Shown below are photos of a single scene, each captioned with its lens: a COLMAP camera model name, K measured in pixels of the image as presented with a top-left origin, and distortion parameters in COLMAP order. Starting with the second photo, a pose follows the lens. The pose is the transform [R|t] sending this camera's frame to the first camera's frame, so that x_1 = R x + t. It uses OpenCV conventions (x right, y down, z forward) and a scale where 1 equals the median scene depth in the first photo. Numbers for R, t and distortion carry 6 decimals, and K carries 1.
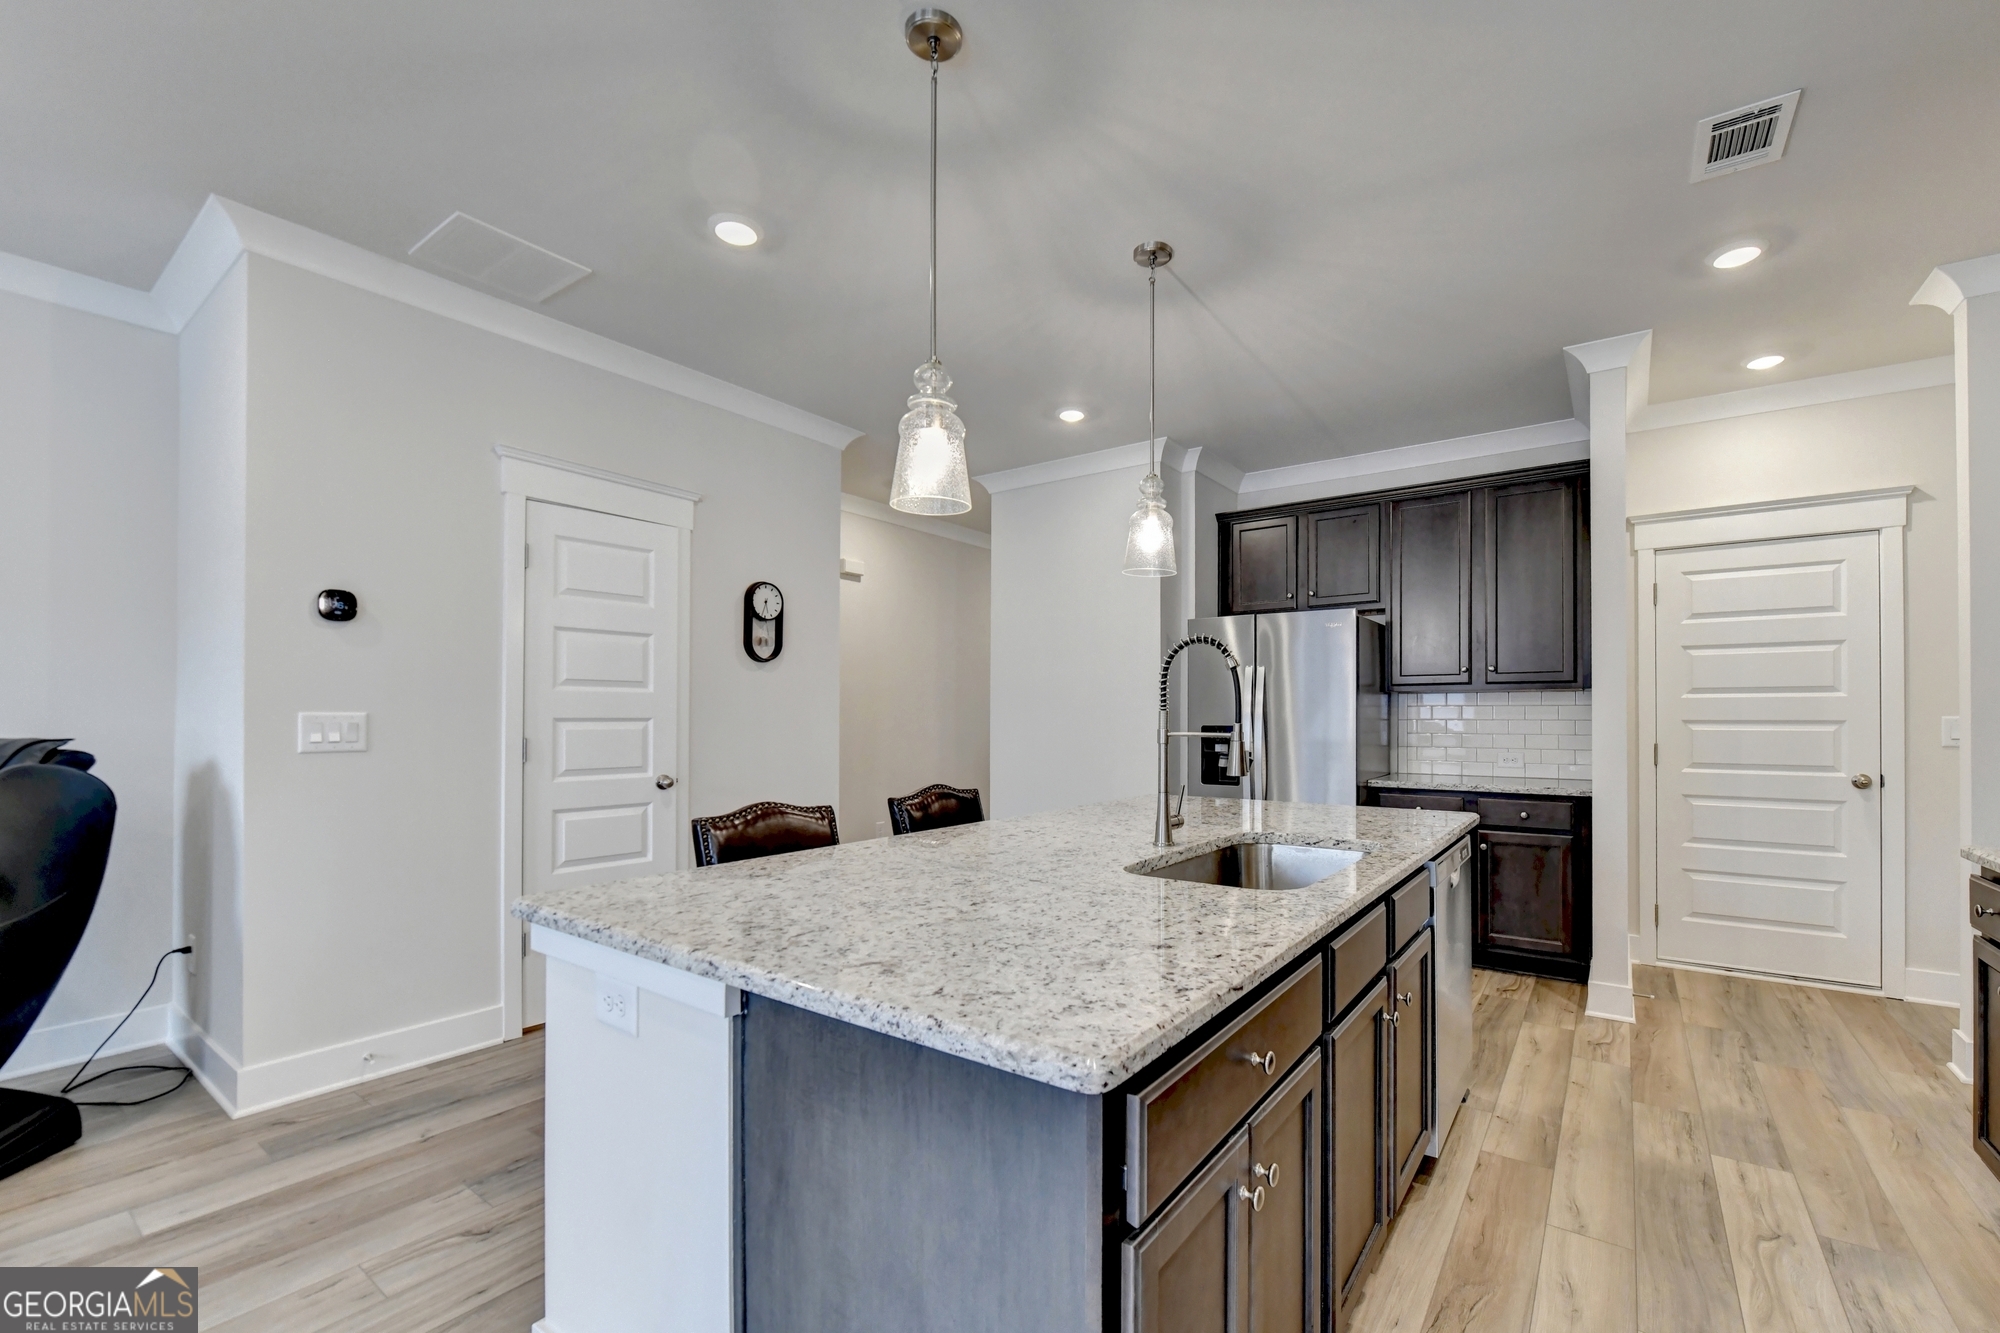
lens RADIAL K [[818.4, 0, 1059.8], [0, 818.4, 710.3], [0, 0, 1]] dist [-0.008168, -0.001273]
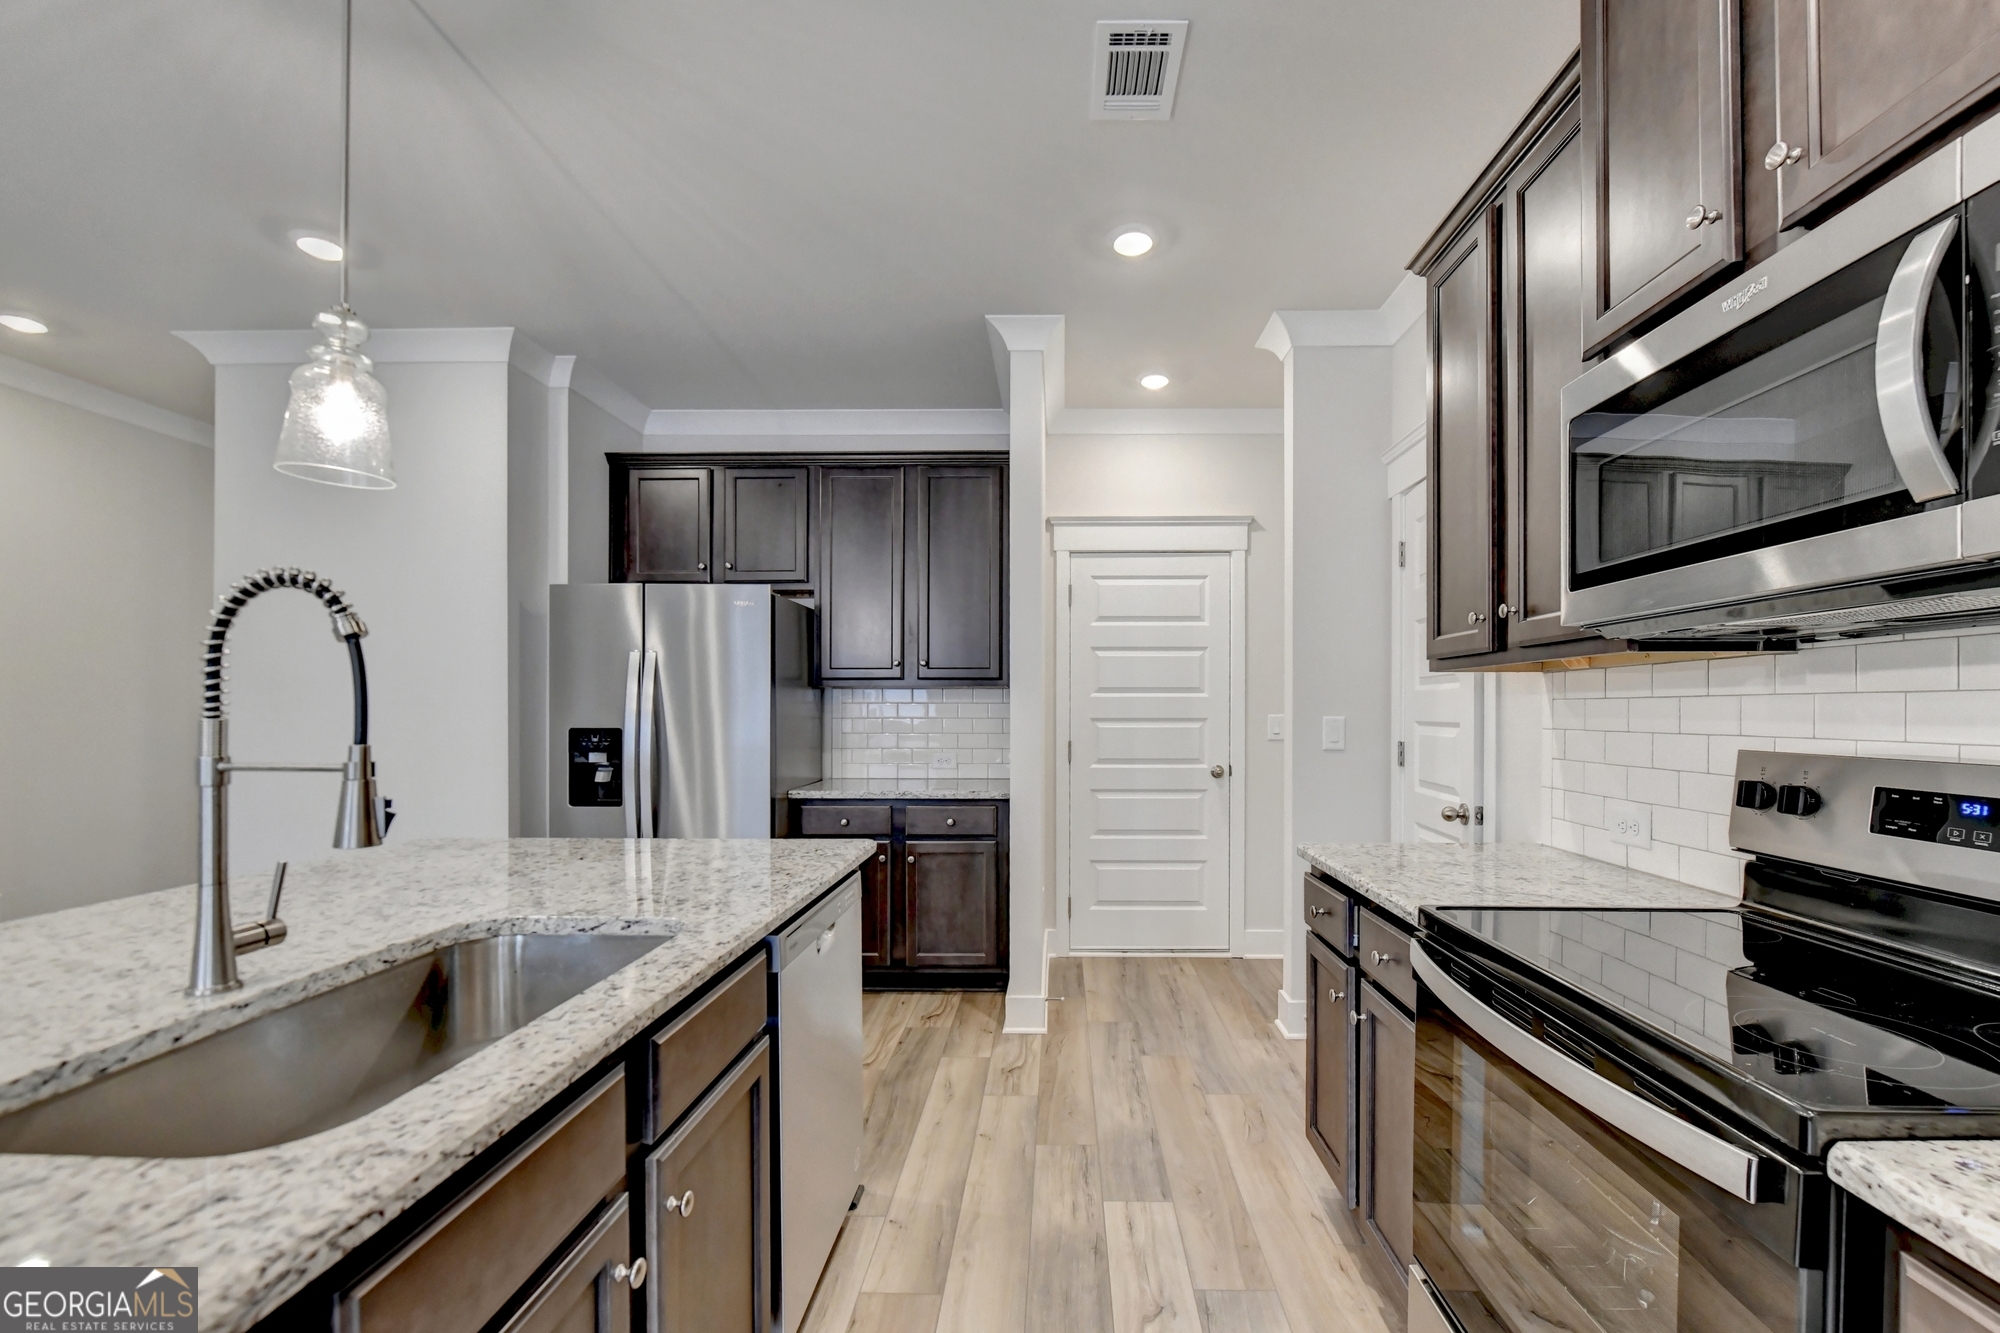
lens RADIAL K [[818.4, 0, 1037.0], [0, 818.4, 709.8], [0, 0, 1]] dist [-0.008168, -0.001273]
pose [[0.839538, 0.000127, 0.543302, 0.166043], [-0.004811, 0.999963, 0.007199, -0.006569], [-0.543280, -0.008657, 0.839507, 0.189358]]
